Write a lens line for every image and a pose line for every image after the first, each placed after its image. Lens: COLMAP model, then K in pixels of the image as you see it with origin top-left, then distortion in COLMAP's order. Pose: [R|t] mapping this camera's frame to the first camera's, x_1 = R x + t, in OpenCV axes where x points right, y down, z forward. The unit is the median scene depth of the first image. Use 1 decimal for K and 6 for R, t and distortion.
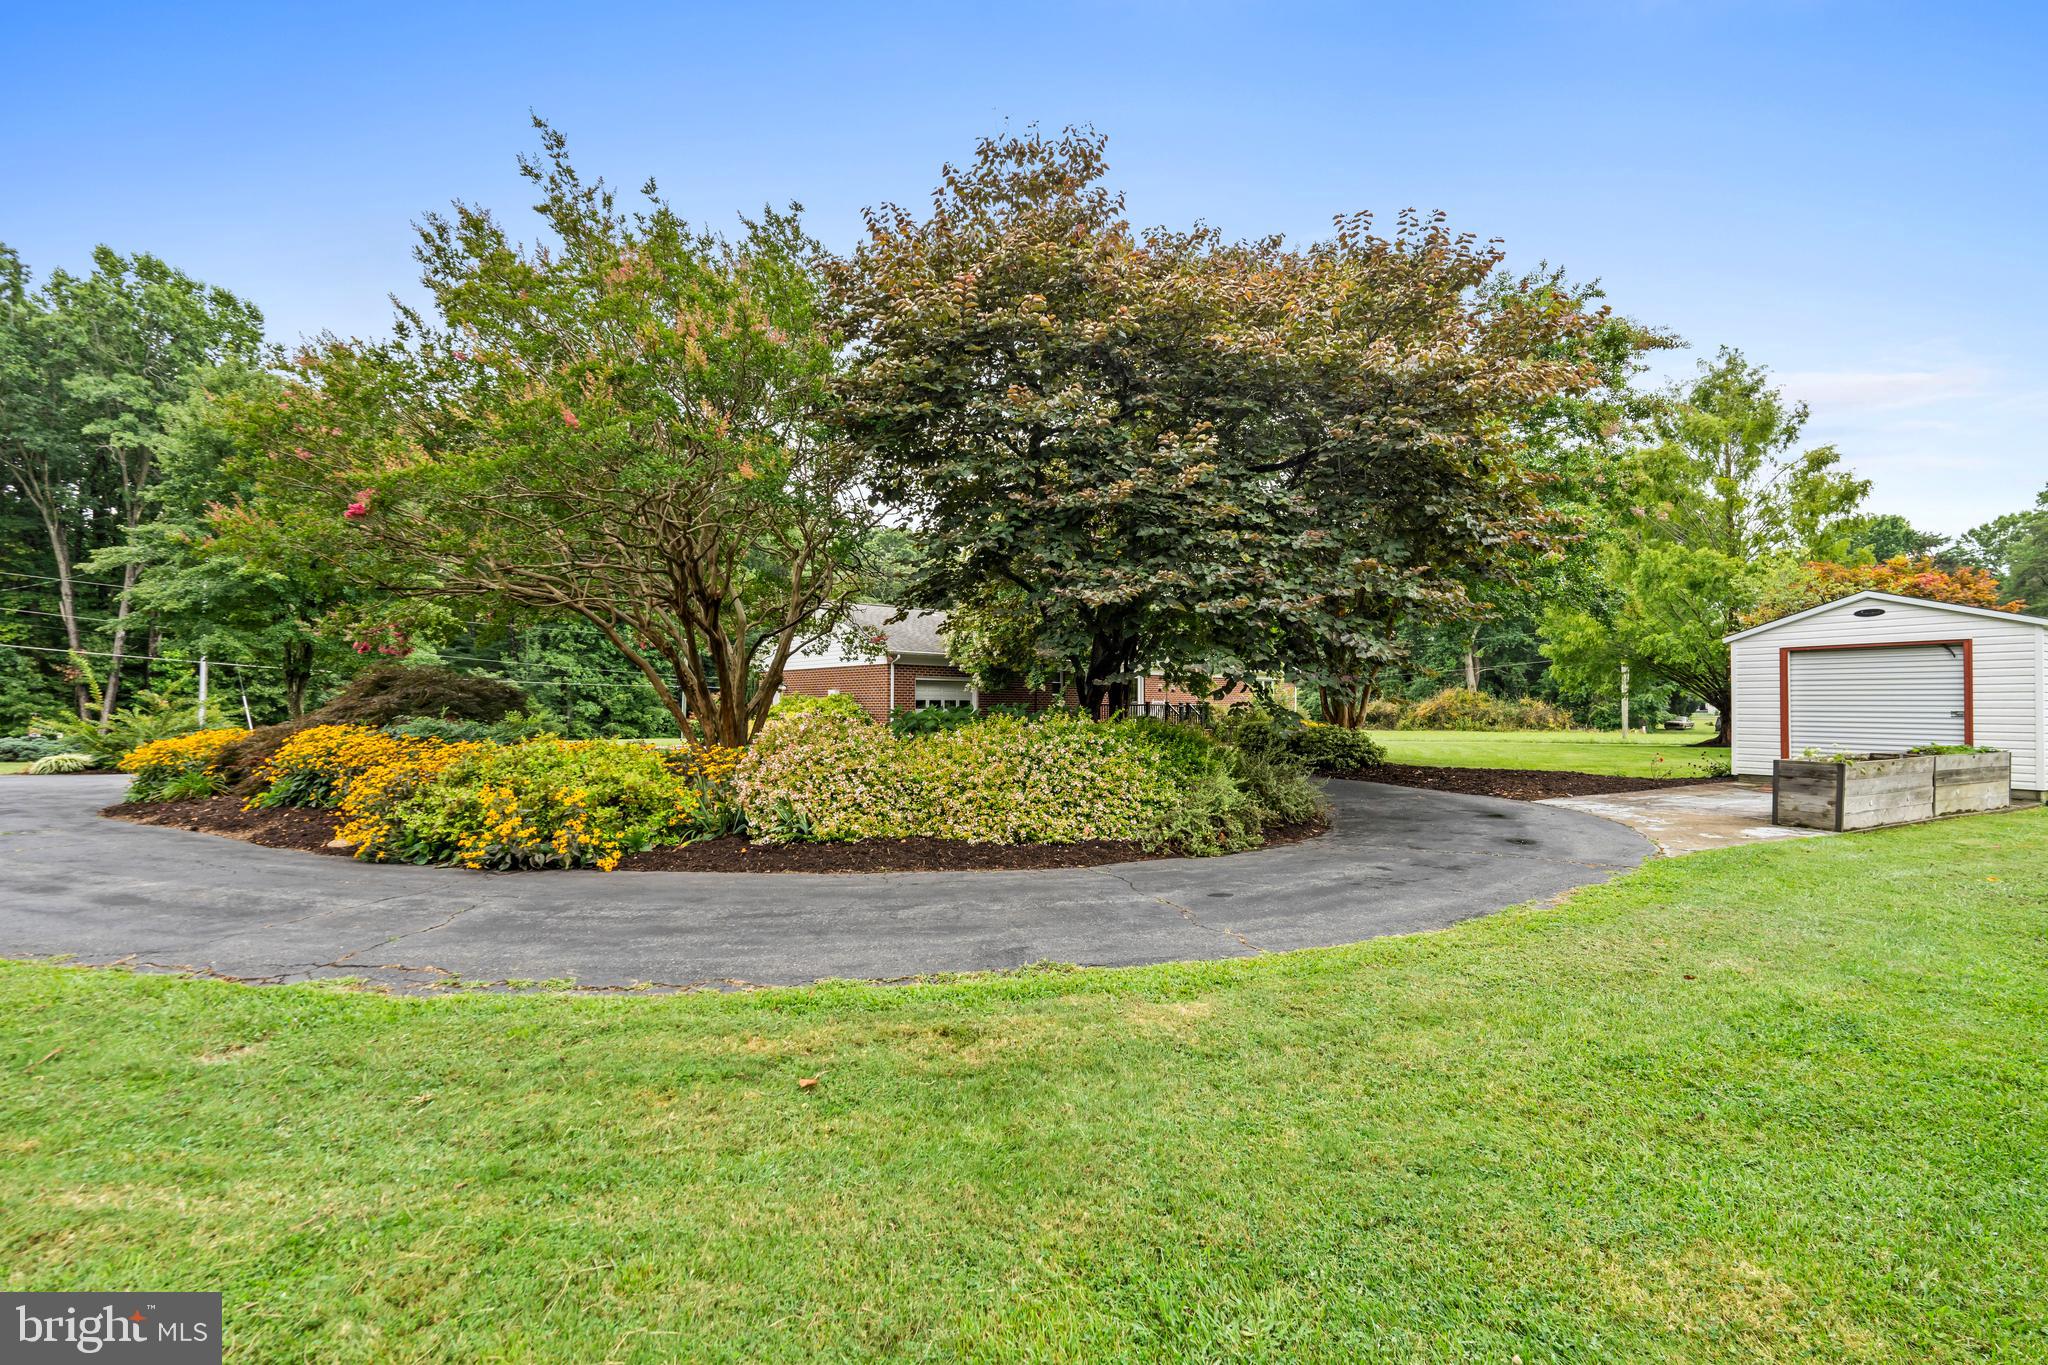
lens RADIAL K [[909.2, 0, 1036.1], [0, 909.2, 681.2], [0, 0, 1]] dist [0.000090, -0.000243]
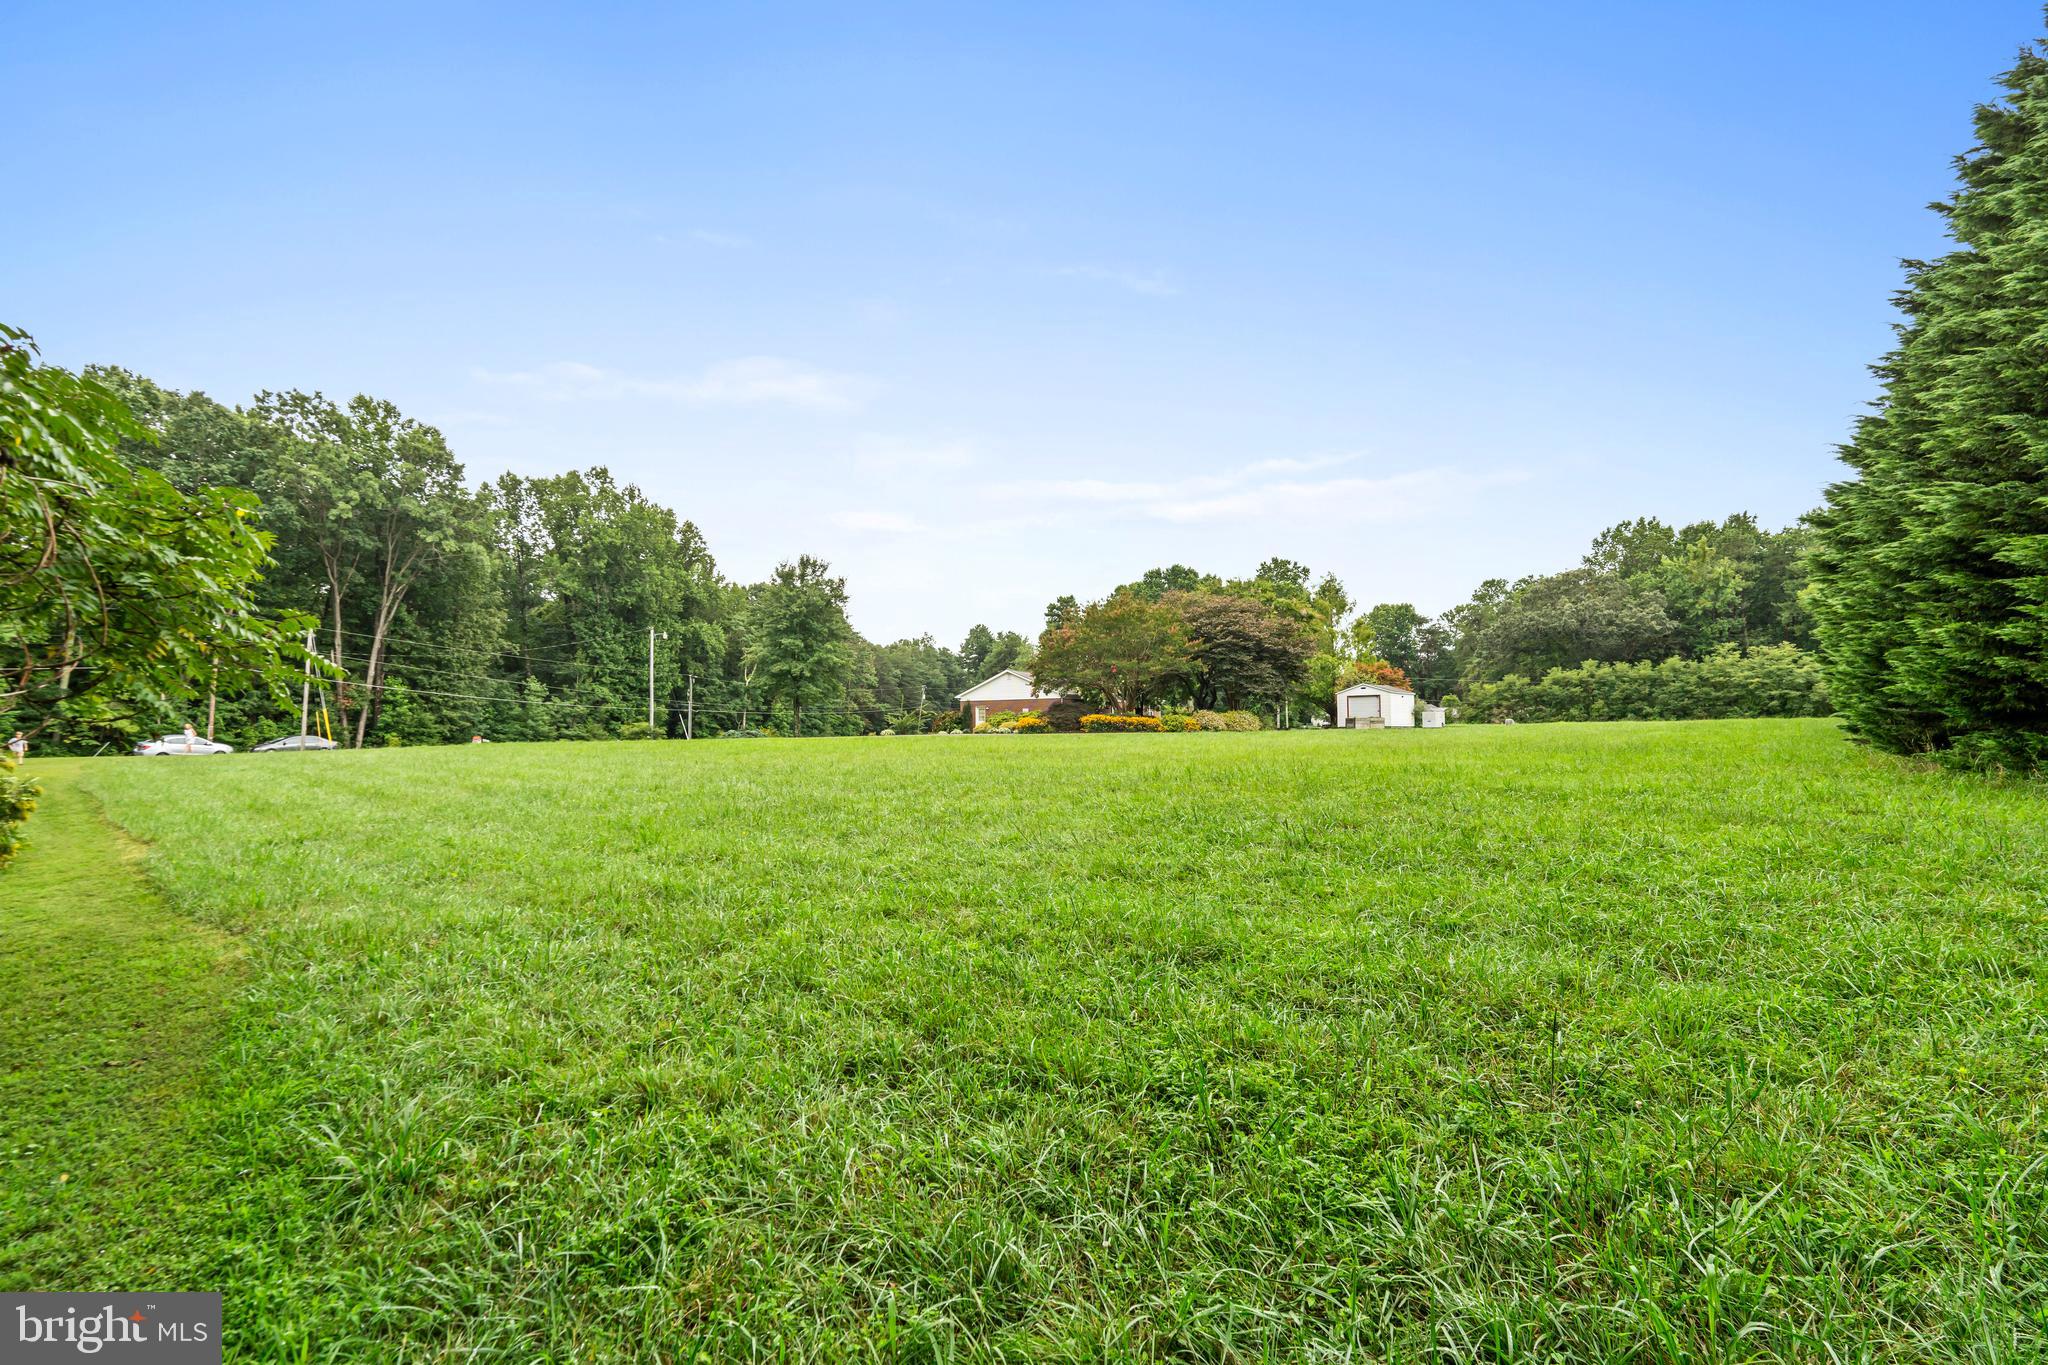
lens RADIAL K [[909.2, 0, 1015.7], [0, 909.2, 690.9], [0, 0, 1]] dist [0.000090, -0.000243]
pose [[0.946383, -0.001113, 0.323045, -0.885109], [0.006163, 0.999874, -0.014609, -0.002384], [-0.322989, 0.015817, 0.946271, -1.105729]]
